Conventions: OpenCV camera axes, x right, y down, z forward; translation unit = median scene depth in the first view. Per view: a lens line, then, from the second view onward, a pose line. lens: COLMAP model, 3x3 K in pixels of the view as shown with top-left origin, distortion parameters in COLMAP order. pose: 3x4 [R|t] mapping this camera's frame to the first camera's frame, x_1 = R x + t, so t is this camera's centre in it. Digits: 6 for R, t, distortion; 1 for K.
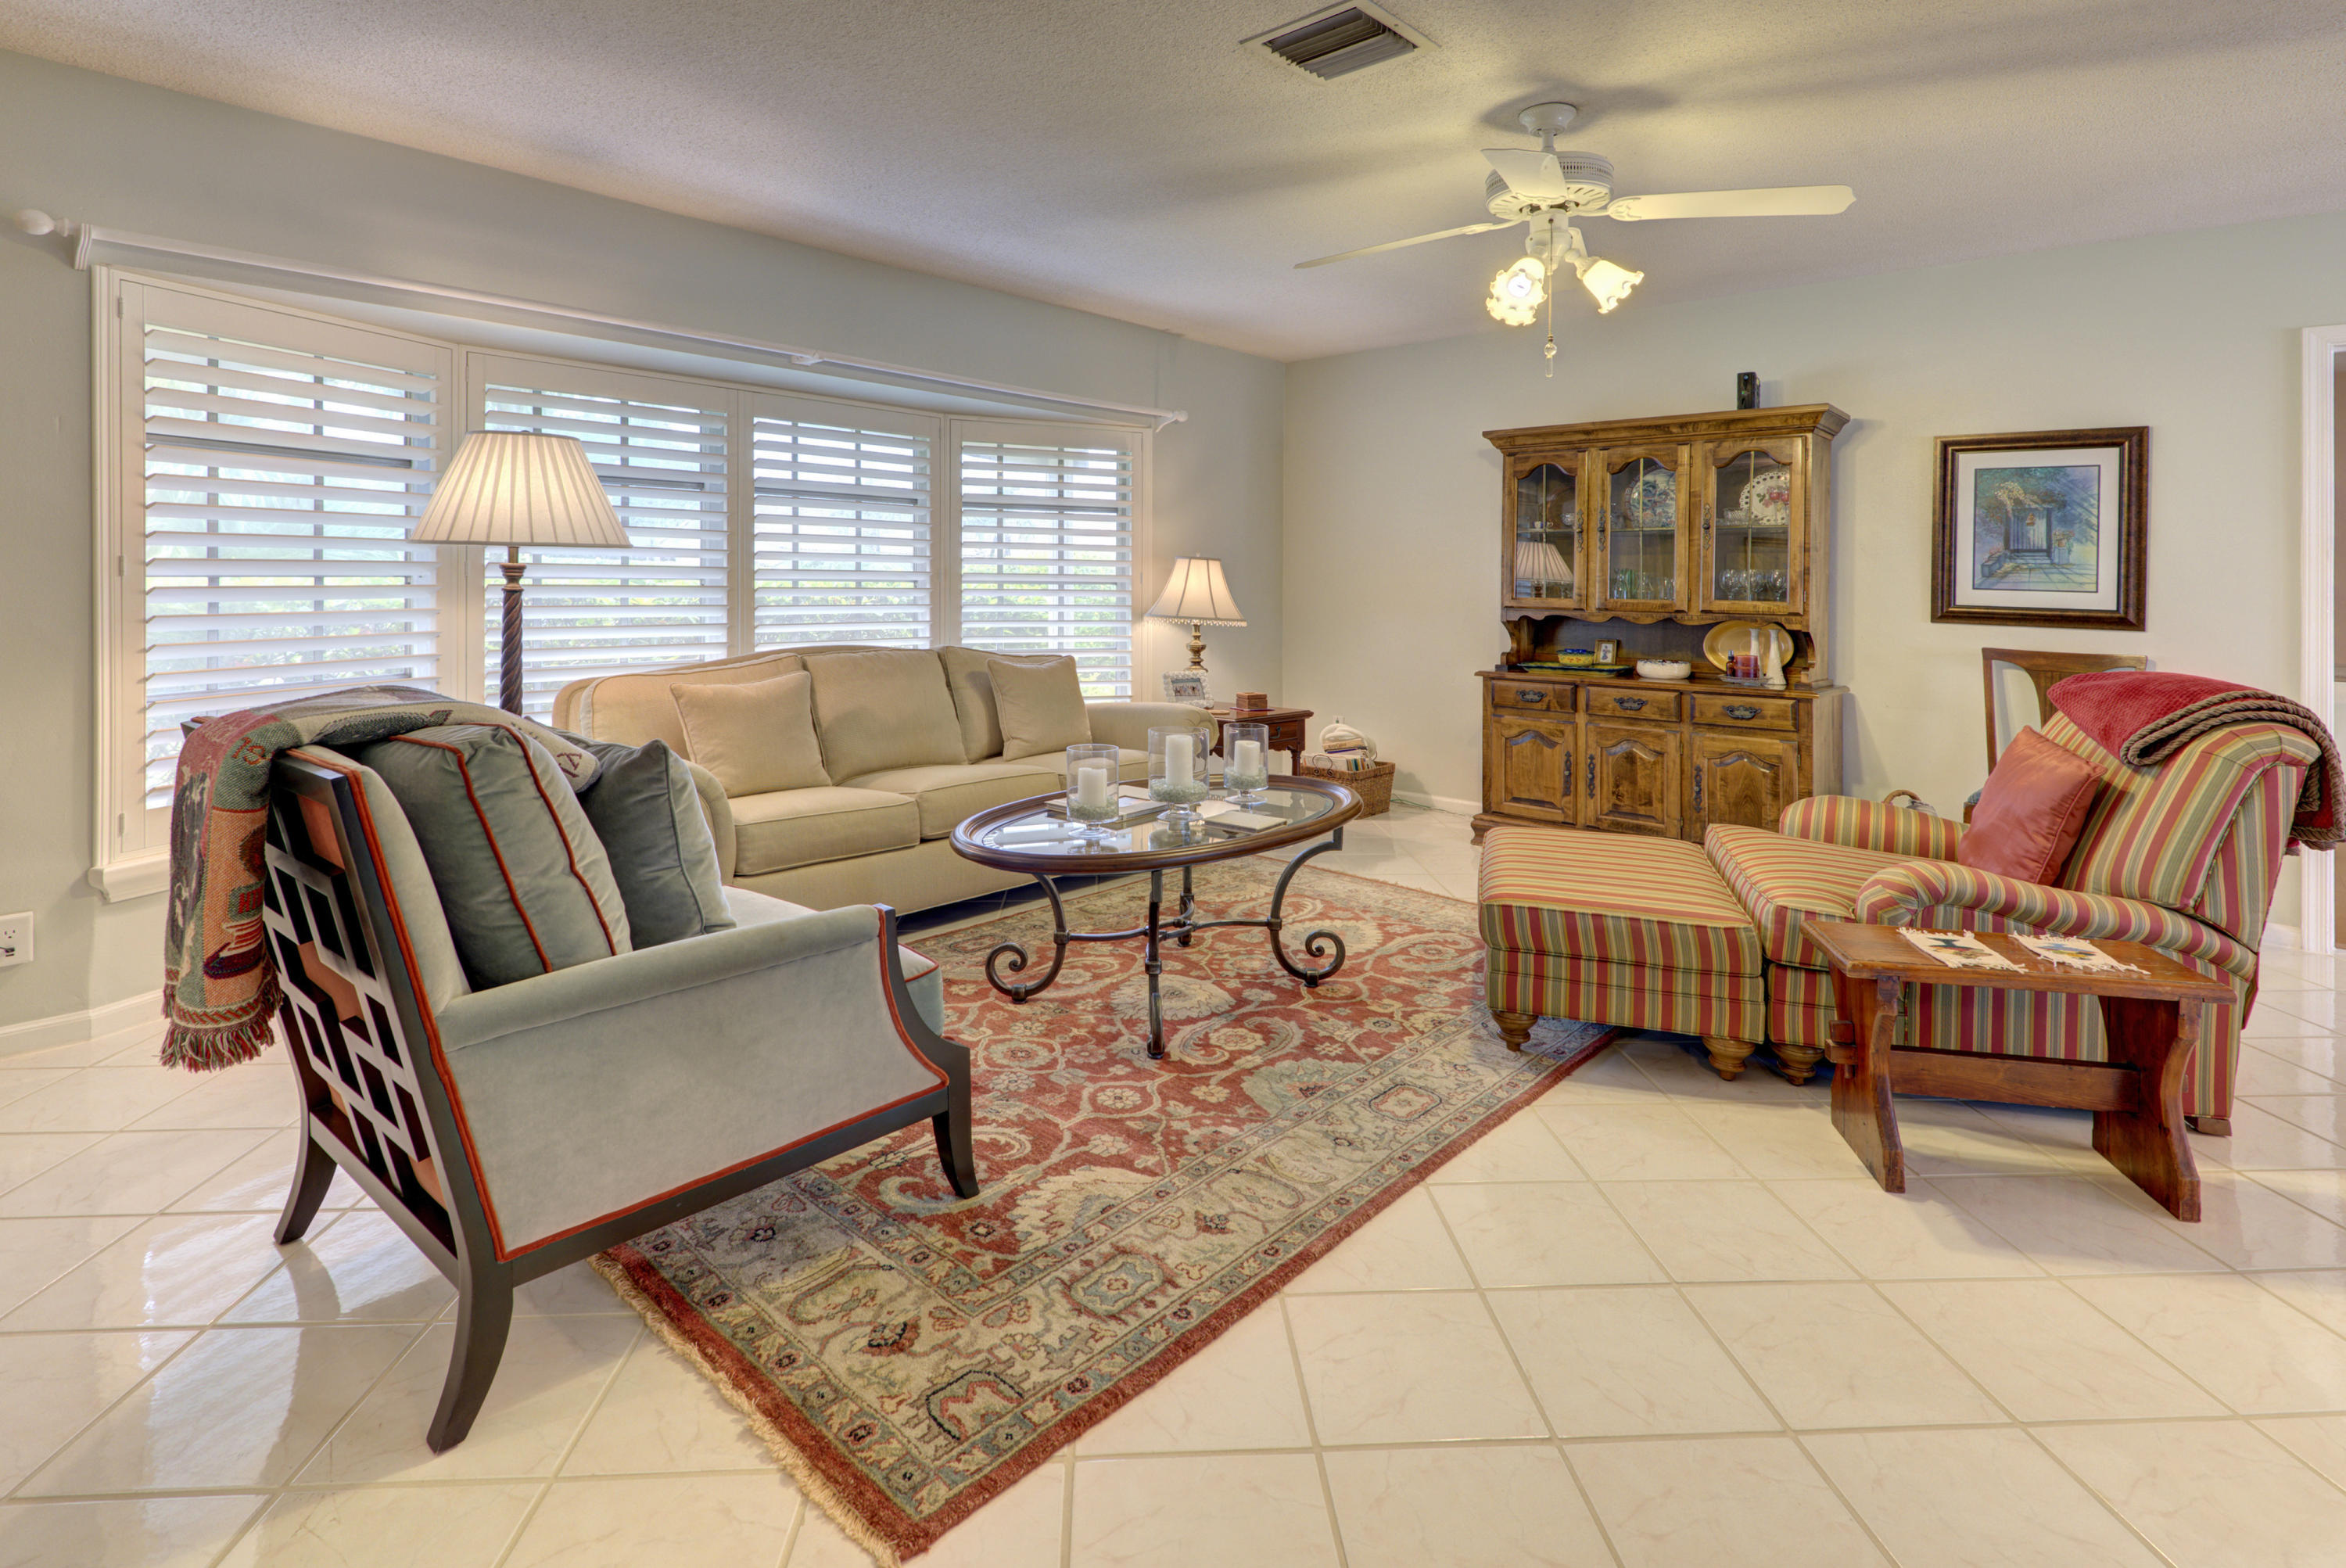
lens RADIAL K [[1106.8, 0, 1191.5], [0, 1106.8, 761.2], [0, 0, 1]] dist [0.015199, -0.002999]
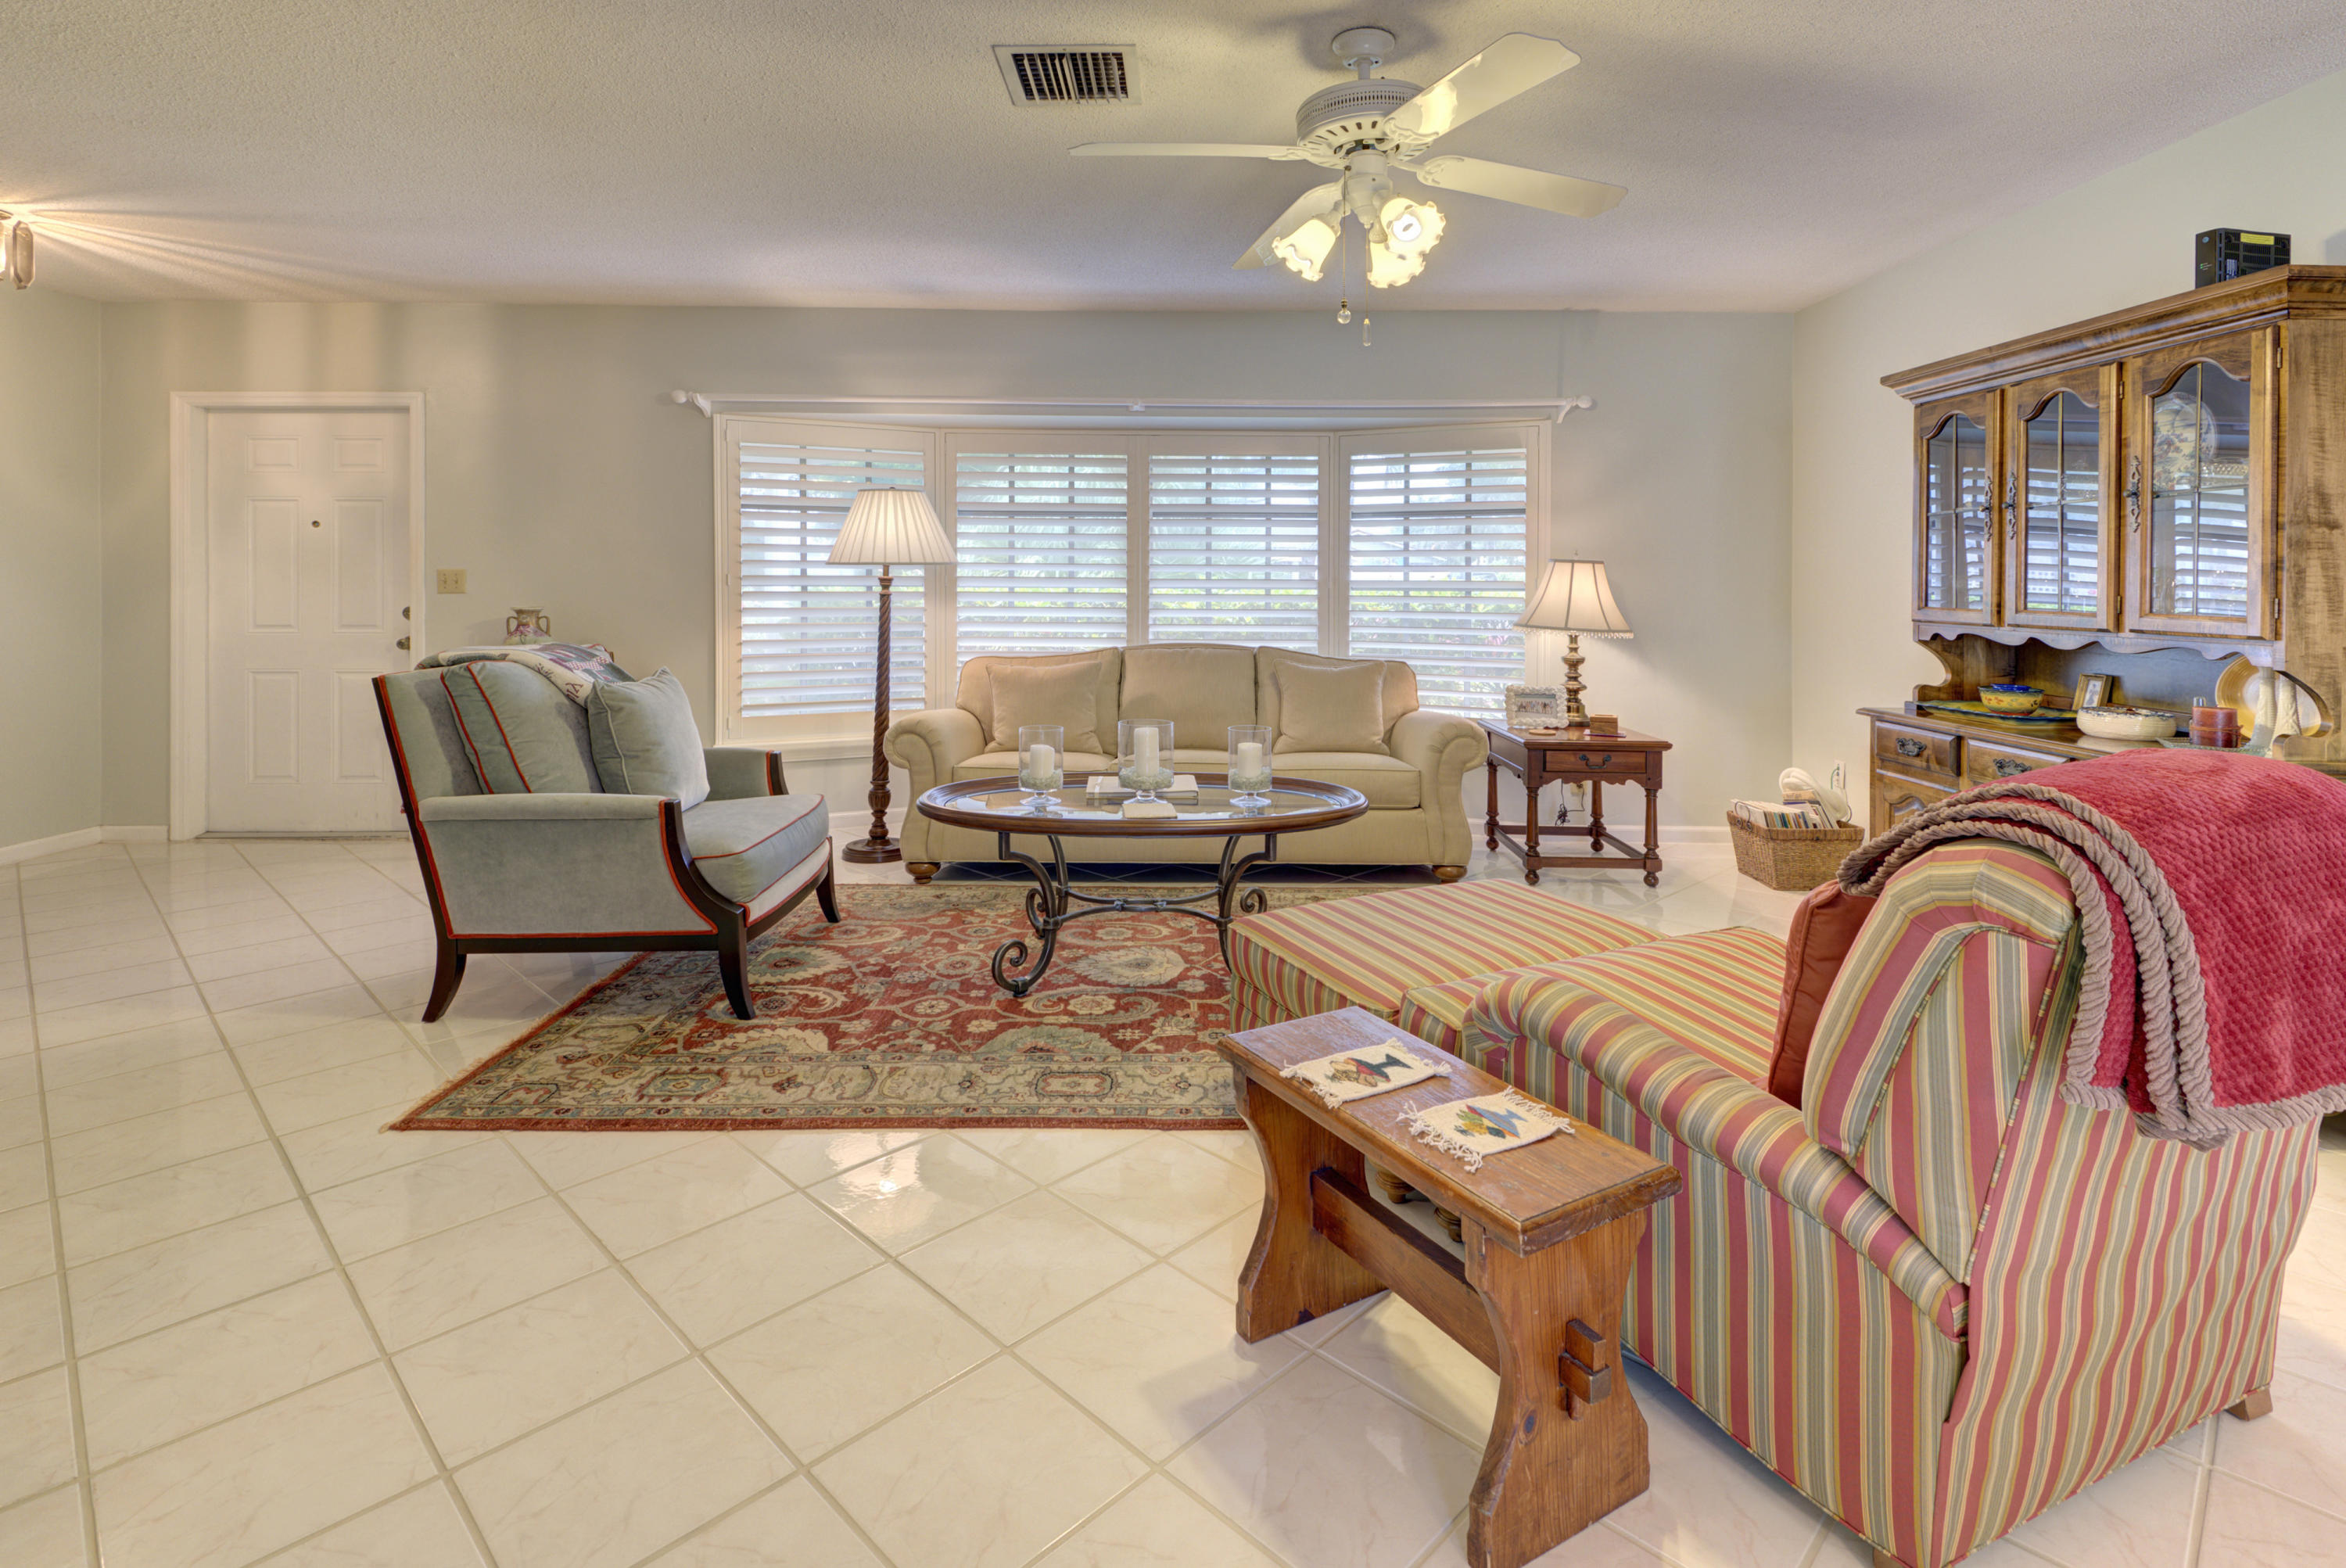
lens RADIAL K [[1106.8, 0, 1177.8], [0, 1106.8, 778.5], [0, 0, 1]] dist [0.015199, -0.002999]
pose [[0.685031, 0.119744, -0.718606, 0.670655], [-0.115581, 0.991770, 0.055082, -0.031862], [0.719287, 0.045324, 0.693233, 0.231542]]
